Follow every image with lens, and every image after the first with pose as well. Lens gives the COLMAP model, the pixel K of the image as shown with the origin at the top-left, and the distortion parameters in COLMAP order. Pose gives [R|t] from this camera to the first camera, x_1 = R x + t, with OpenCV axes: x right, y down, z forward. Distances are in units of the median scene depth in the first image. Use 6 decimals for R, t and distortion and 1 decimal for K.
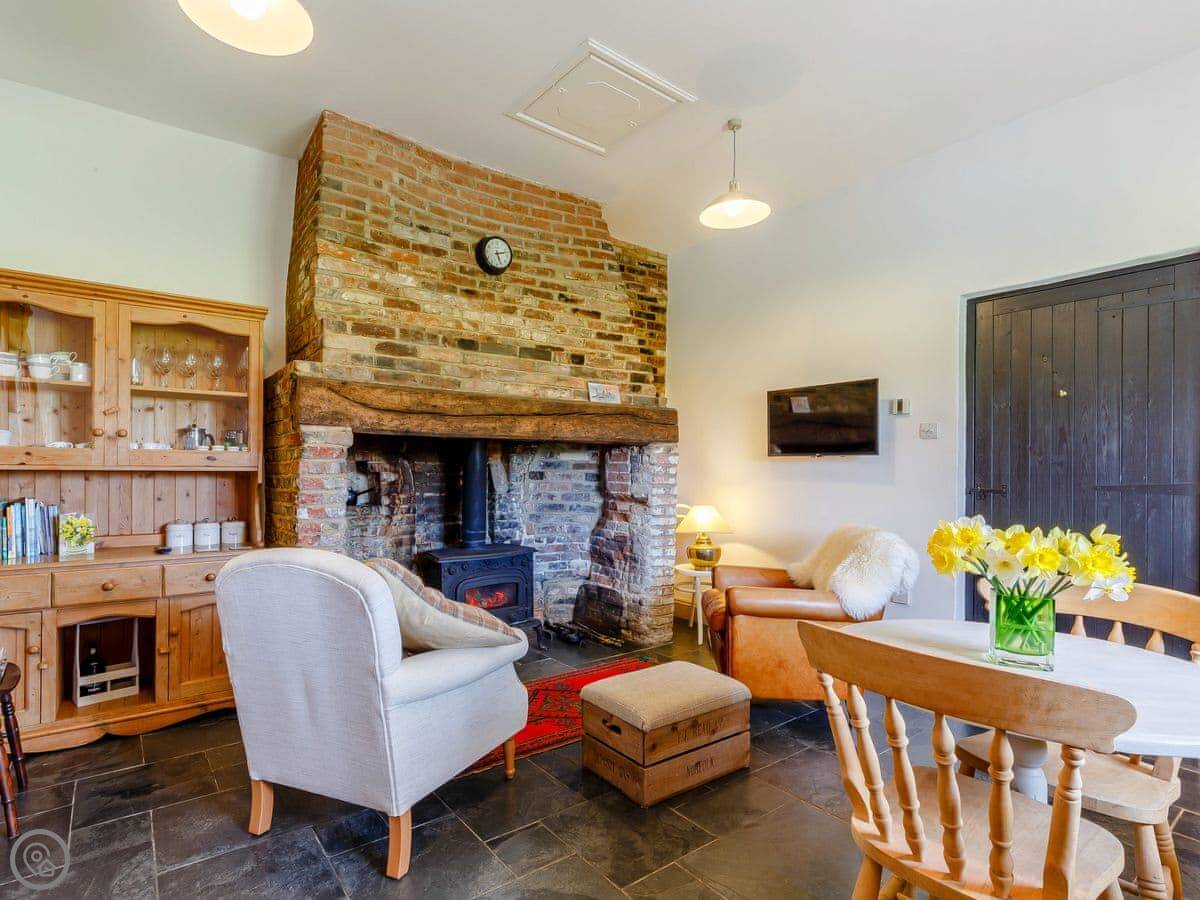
lens RADIAL K [[604.2, 0, 580.1], [0, 604.2, 466.0], [0, 0, 1]] dist [0.000348, -0.000805]
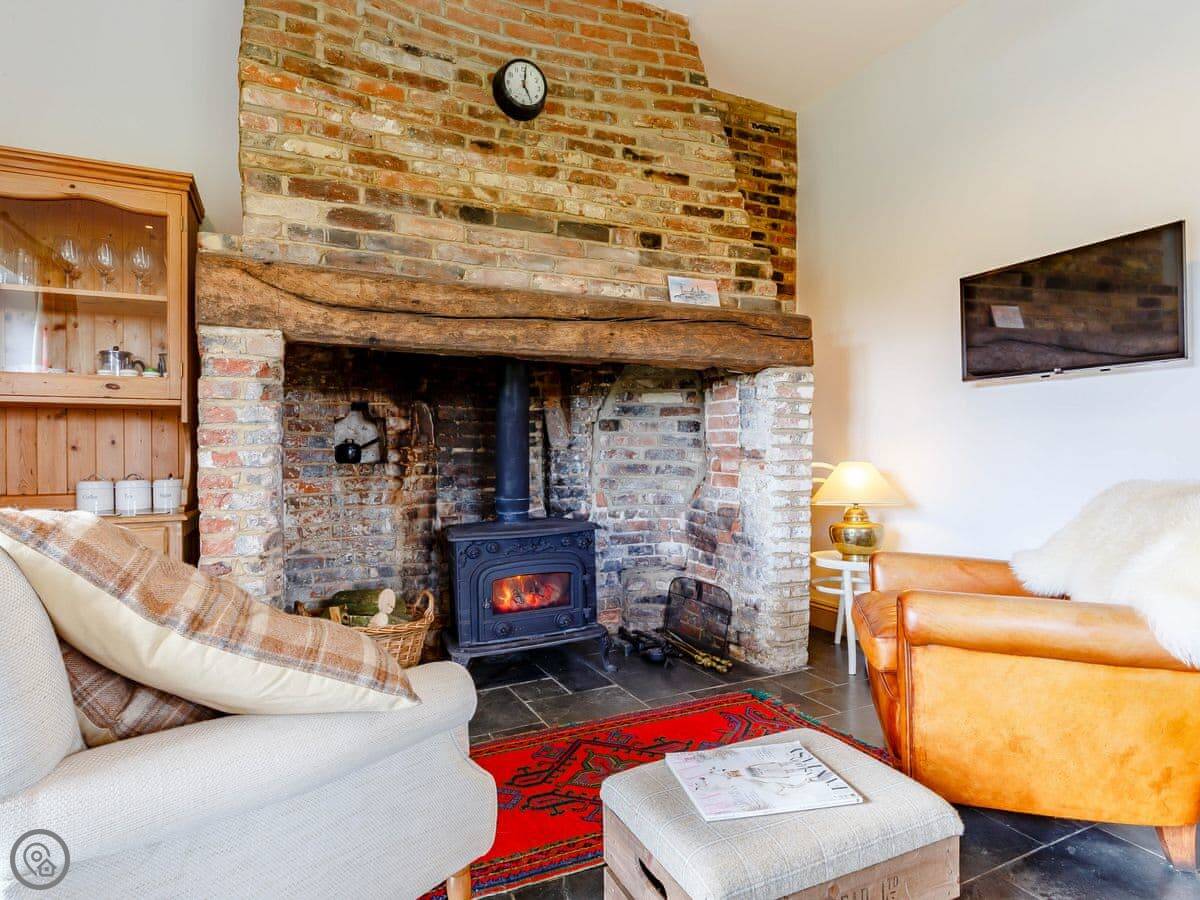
lens RADIAL K [[641.0, 0, 581.3], [0, 641.0, 449.4], [0, 0, 1]] dist [-0.002841, 0.000046]
pose [[0.978746, -0.013005, -0.204661, 0.062529], [0.013615, 0.999906, 0.001571, 0.052041], [0.204621, -0.004324, 0.978832, 0.288774]]
